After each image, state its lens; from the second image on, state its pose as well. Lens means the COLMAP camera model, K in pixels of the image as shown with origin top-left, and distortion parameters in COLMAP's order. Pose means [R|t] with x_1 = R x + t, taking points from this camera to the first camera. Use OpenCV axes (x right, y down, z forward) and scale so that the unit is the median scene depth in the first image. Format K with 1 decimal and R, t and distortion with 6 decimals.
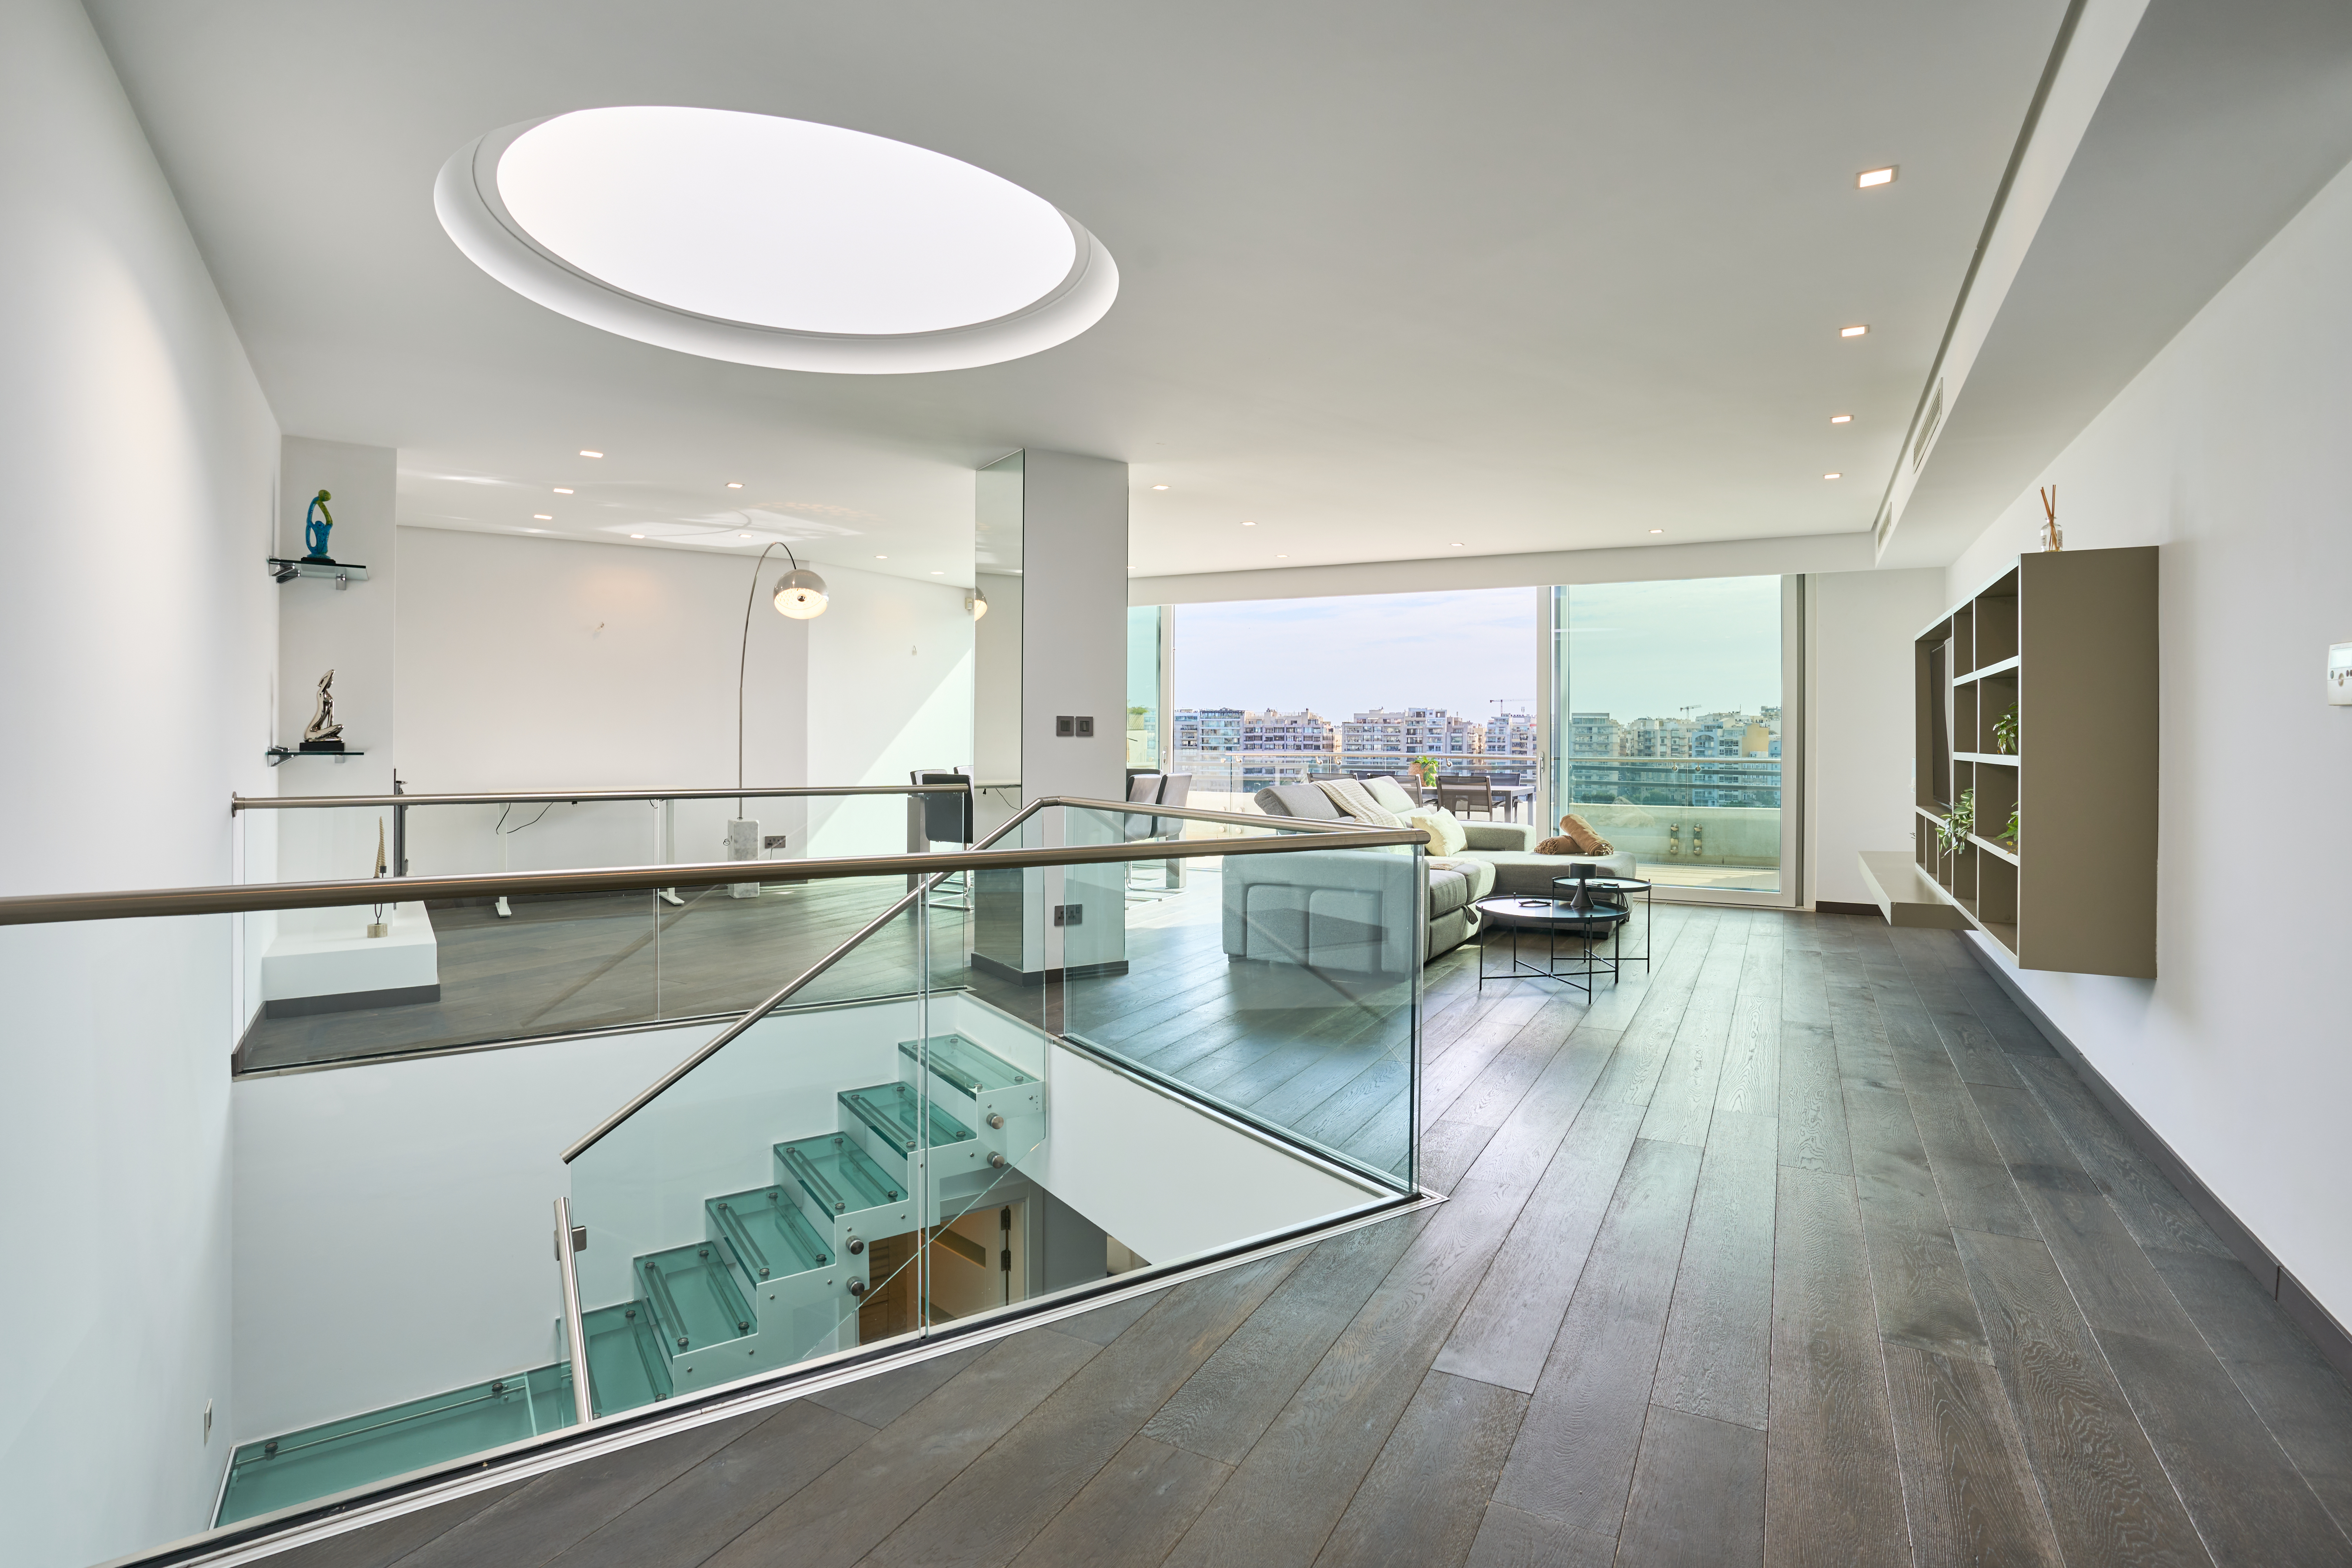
lens RADIAL K [[1170.3, 0, 1169.7], [0, 1170.3, 745.0], [0, 0, 1]] dist [-0.072400, 0.043310]
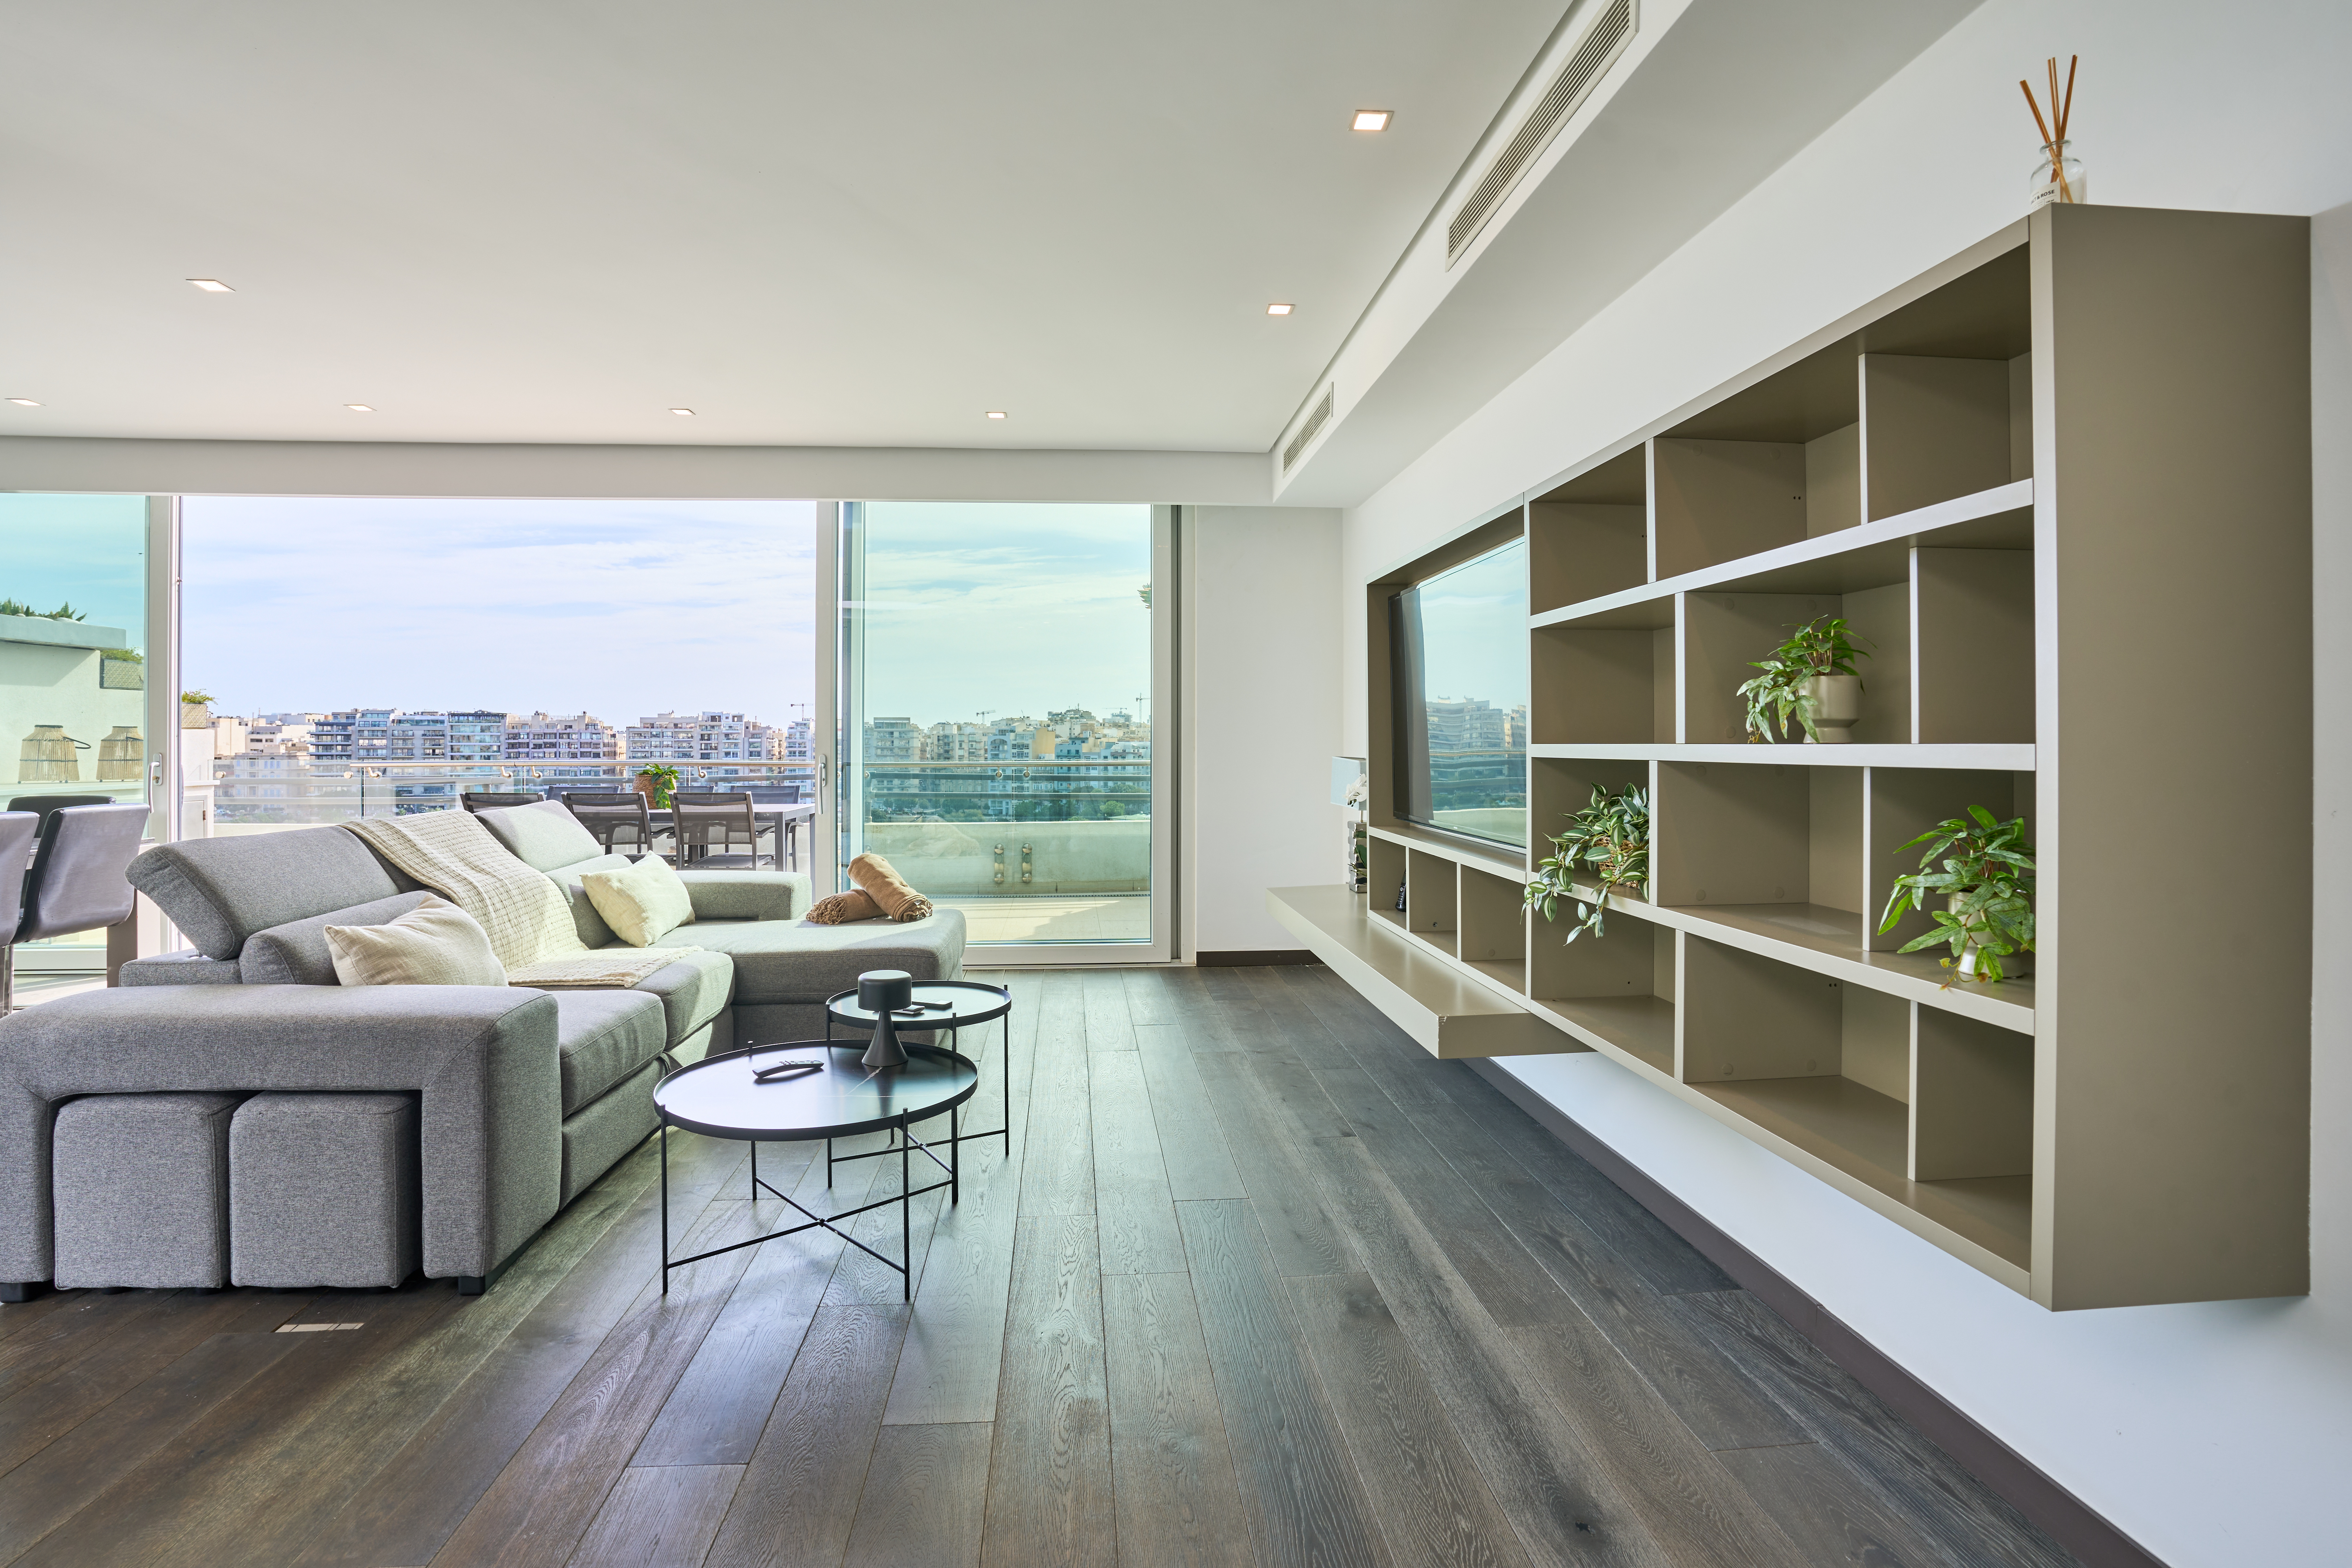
lens RADIAL K [[1170.3, 0, 1169.7], [0, 1170.3, 745.0], [0, 0, 1]] dist [-0.072400, 0.043310]
pose [[0.835266, -0.006867, 0.549804, 0.104568], [0.009550, 0.999952, -0.002018, 0.002954], [-0.549764, 0.006936, 0.835291, 0.292091]]
